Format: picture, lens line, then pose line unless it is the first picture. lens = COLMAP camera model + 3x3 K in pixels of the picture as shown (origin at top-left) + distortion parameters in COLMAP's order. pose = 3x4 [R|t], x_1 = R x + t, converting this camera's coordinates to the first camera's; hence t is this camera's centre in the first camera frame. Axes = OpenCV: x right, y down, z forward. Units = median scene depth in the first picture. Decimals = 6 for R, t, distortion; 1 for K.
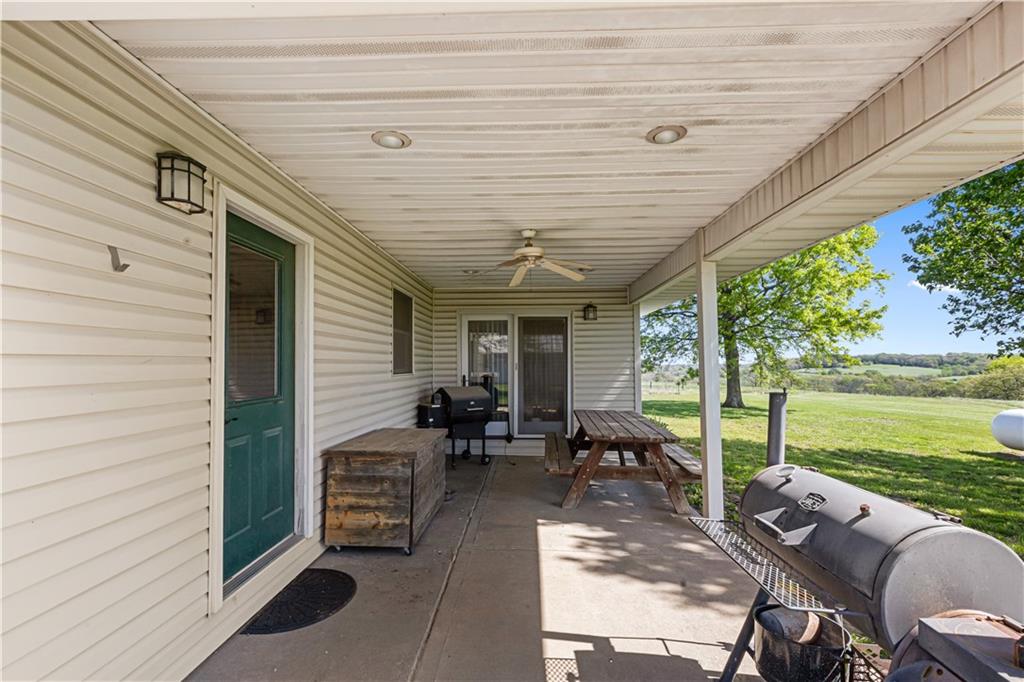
lens RADIAL K [[464.7, 0, 513.8], [0, 464.7, 346.2], [0, 0, 1]] dist [0.007021, -0.001456]
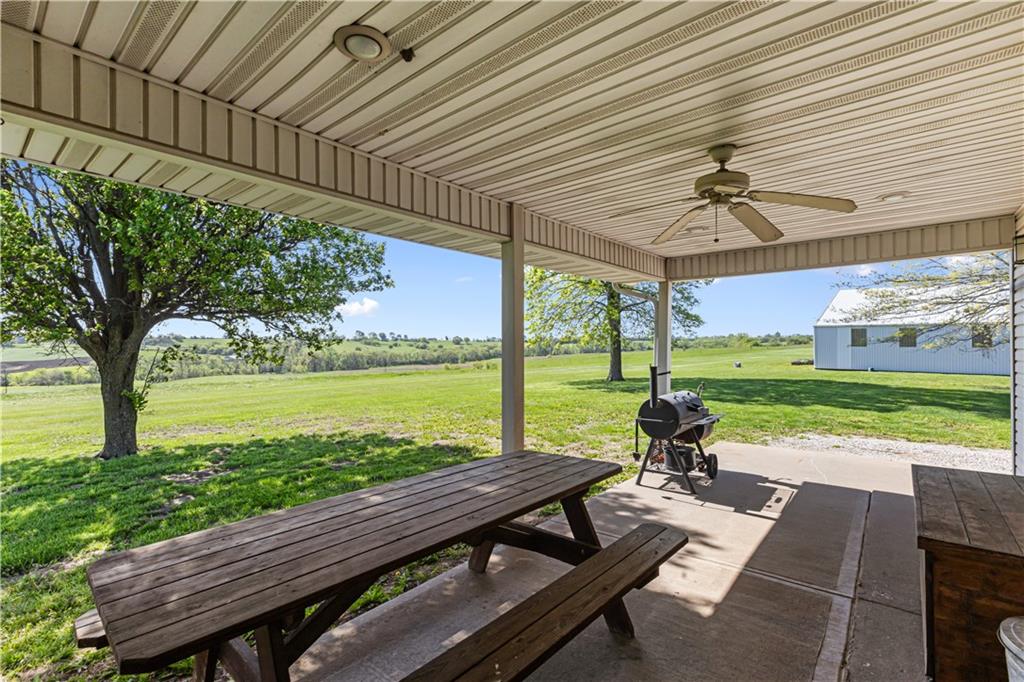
lens RADIAL K [[464.7, 0, 509.7], [0, 464.7, 342.1], [0, 0, 1]] dist [0.007021, -0.001456]
pose [[-0.790683, 0.013206, 0.612083, -0.138964], [-0.011318, 0.999281, -0.036180, 0.060368], [-0.612121, -0.035534, -0.789965, 1.975212]]
